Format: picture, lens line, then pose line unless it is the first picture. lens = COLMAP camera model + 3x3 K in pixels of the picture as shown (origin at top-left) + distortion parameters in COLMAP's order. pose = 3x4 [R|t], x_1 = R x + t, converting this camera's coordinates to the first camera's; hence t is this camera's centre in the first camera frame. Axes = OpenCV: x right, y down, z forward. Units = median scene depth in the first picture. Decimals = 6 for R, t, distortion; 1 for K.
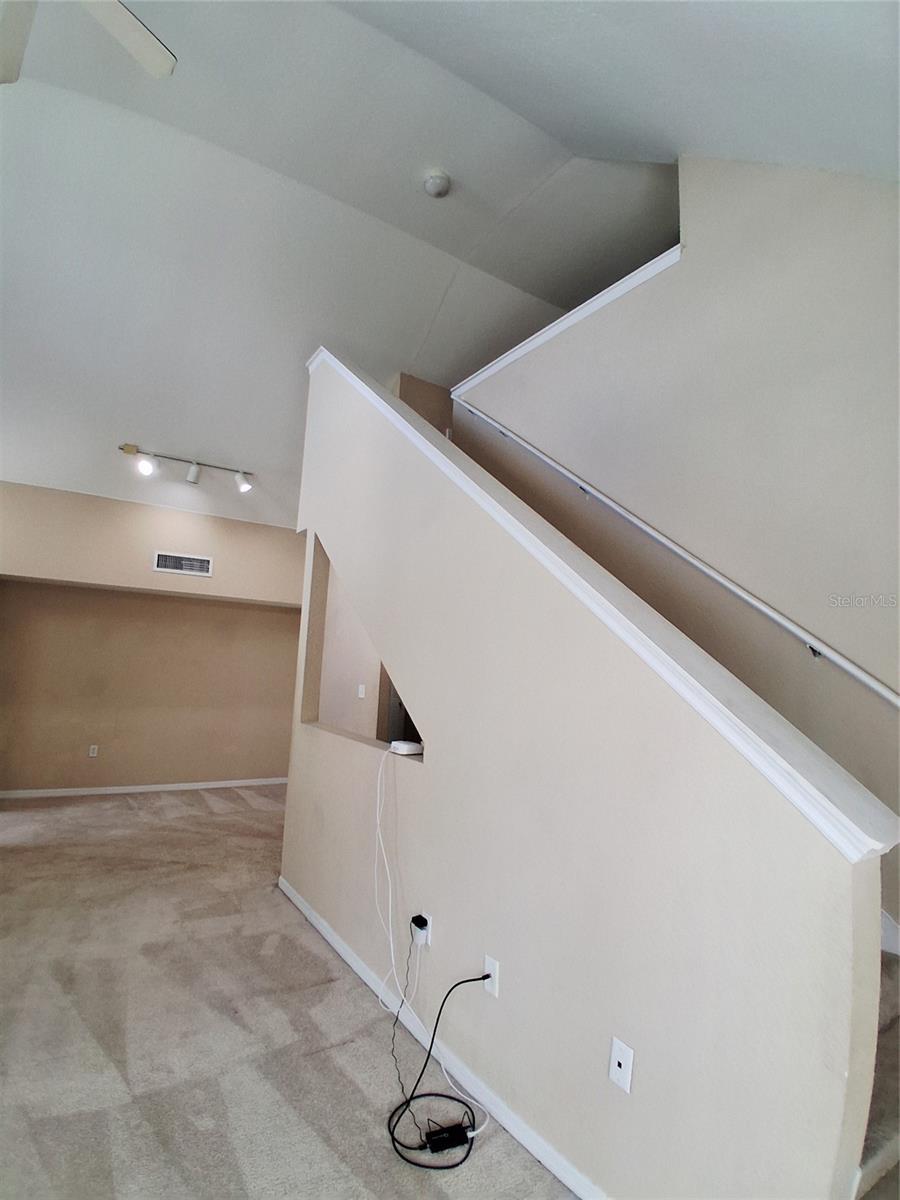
lens RADIAL K [[603.8, 0, 430.8], [0, 603.8, 585.8], [0, 0, 1]] dist [0.002297, -0.043818]
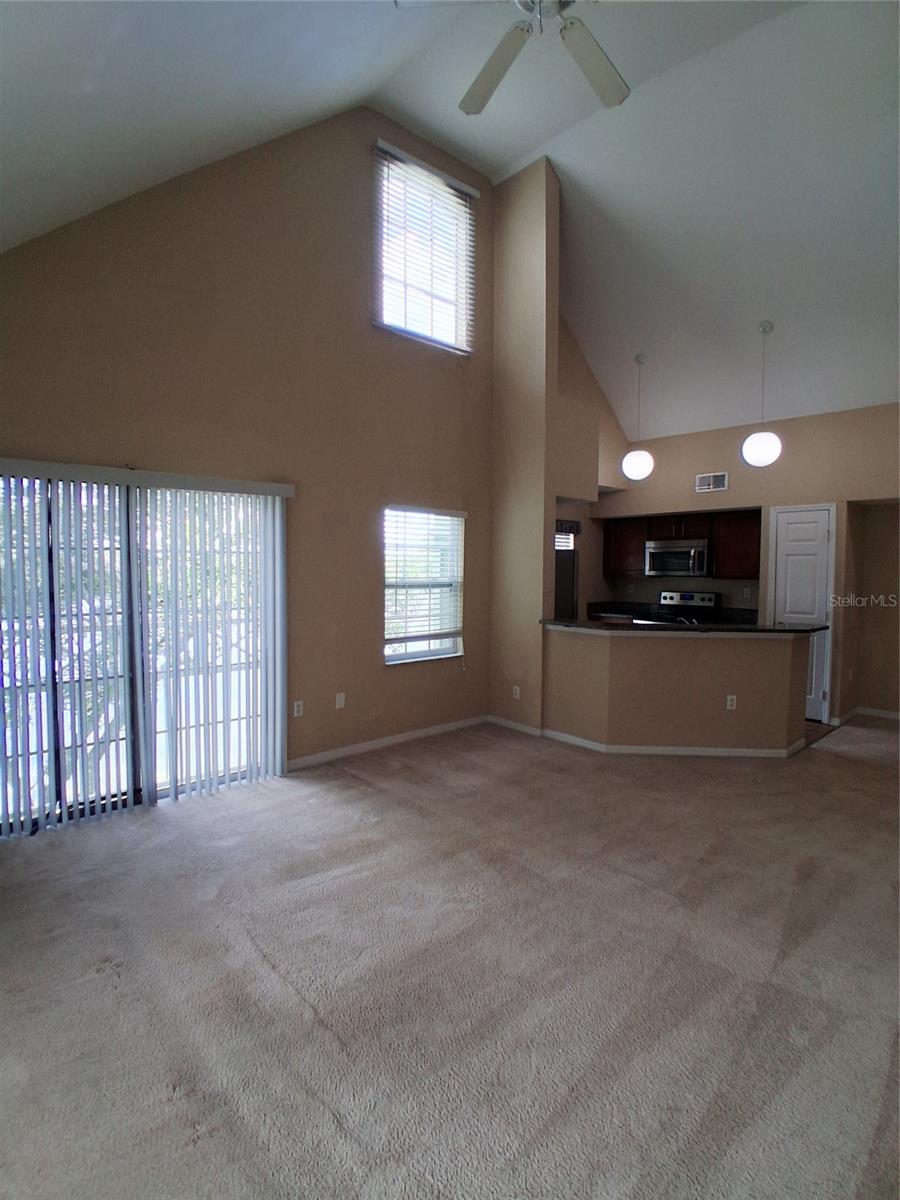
lens RADIAL K [[594.8, 0, 446.0], [0, 594.8, 596.5], [0, 0, 1]] dist [0.009714, -0.051652]
pose [[0.181019, 0.005285, -0.983465, 0.229064], [0.127437, 0.991429, 0.028784, 0.038960], [0.975188, -0.130541, 0.178794, 0.170570]]
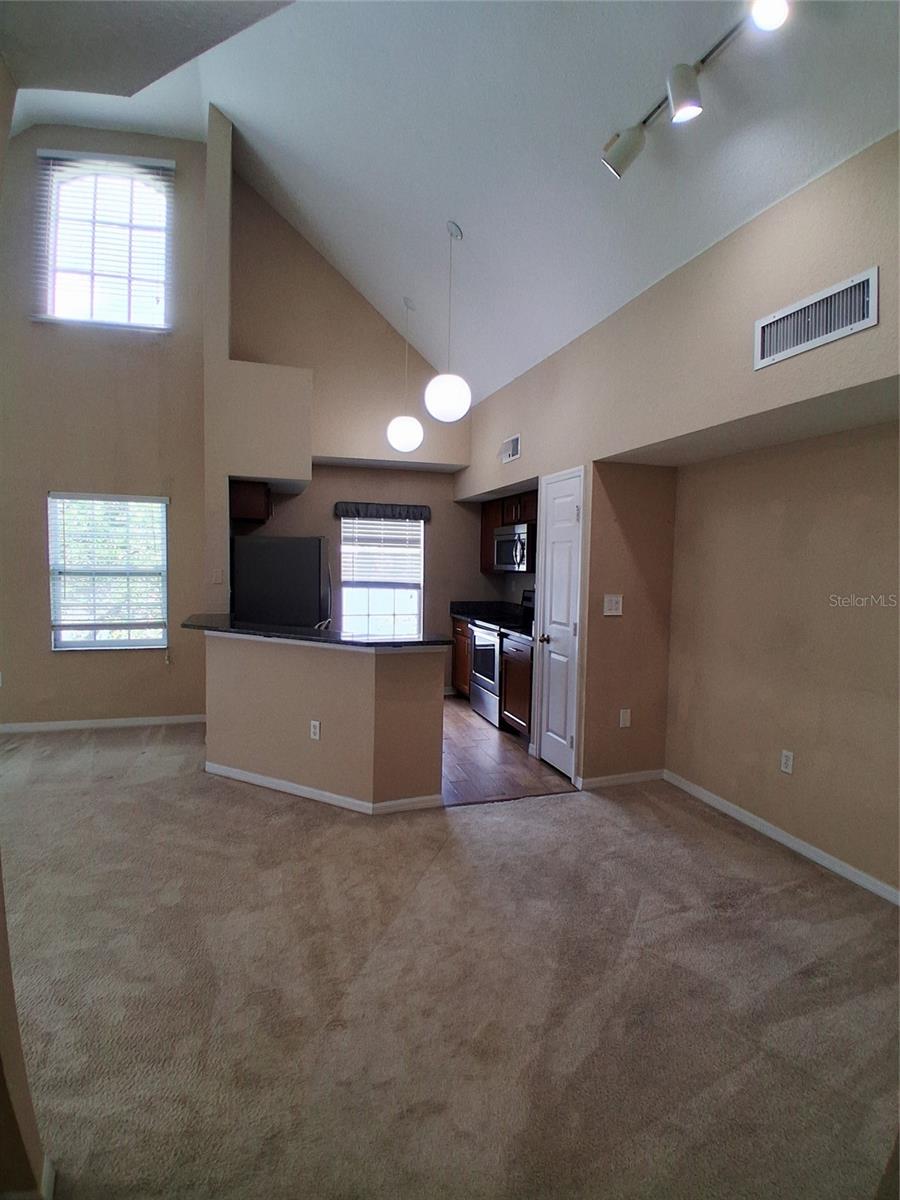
lens RADIAL K [[594.8, 0, 446.0], [0, 594.8, 596.5], [0, 0, 1]] dist [0.009714, -0.051652]
pose [[-0.237868, 0.009012, -0.971256, -0.007714], [0.096139, 0.995265, -0.014311, 0.195199], [0.966528, -0.096780, -0.237608, 1.450623]]
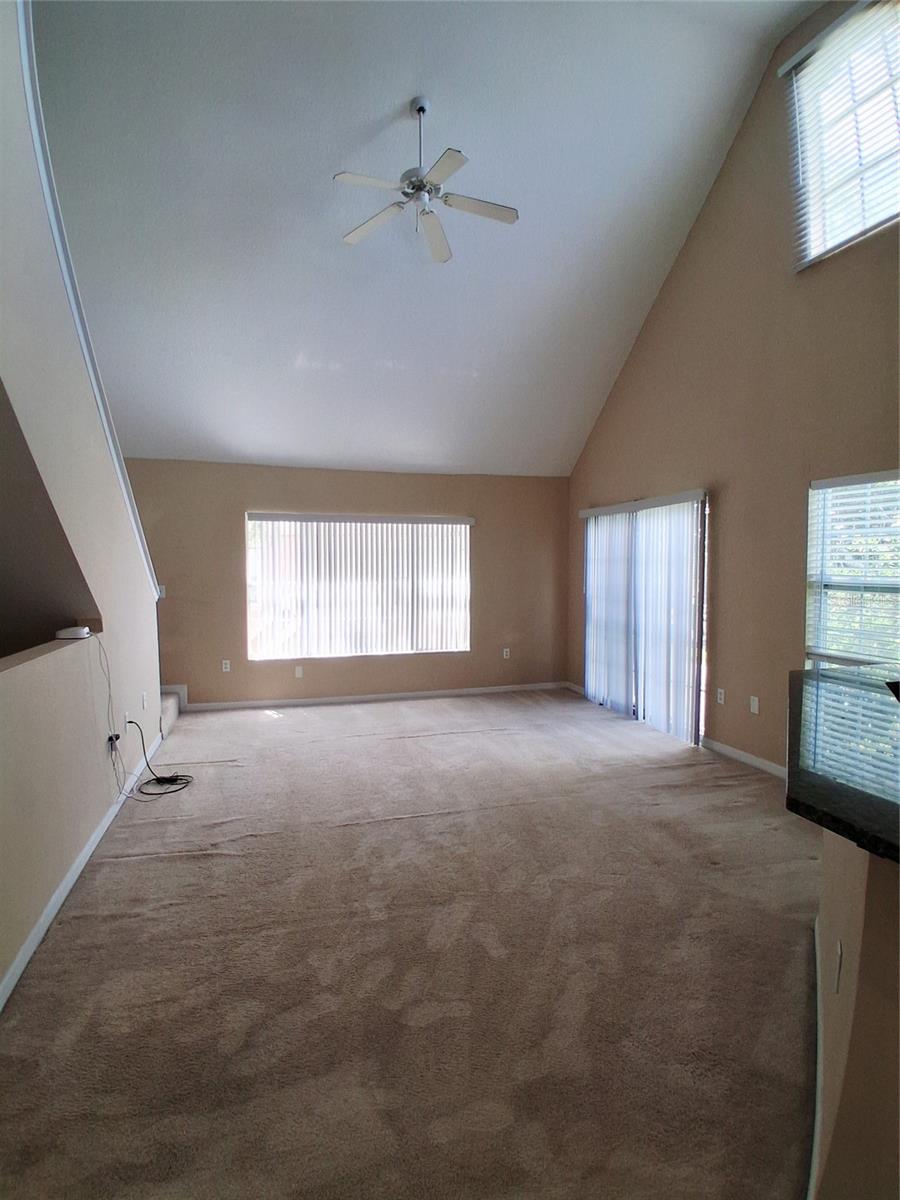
lens RADIAL K [[611.3, 0, 442.5], [0, 611.3, 604.6], [0, 0, 1]] dist [-0.040379, -0.016514]
pose [[-0.962479, -0.064558, 0.263564, -0.749914], [-0.078880, 0.995908, -0.044113, 0.168375], [-0.259637, -0.063248, -0.963633, 1.463856]]
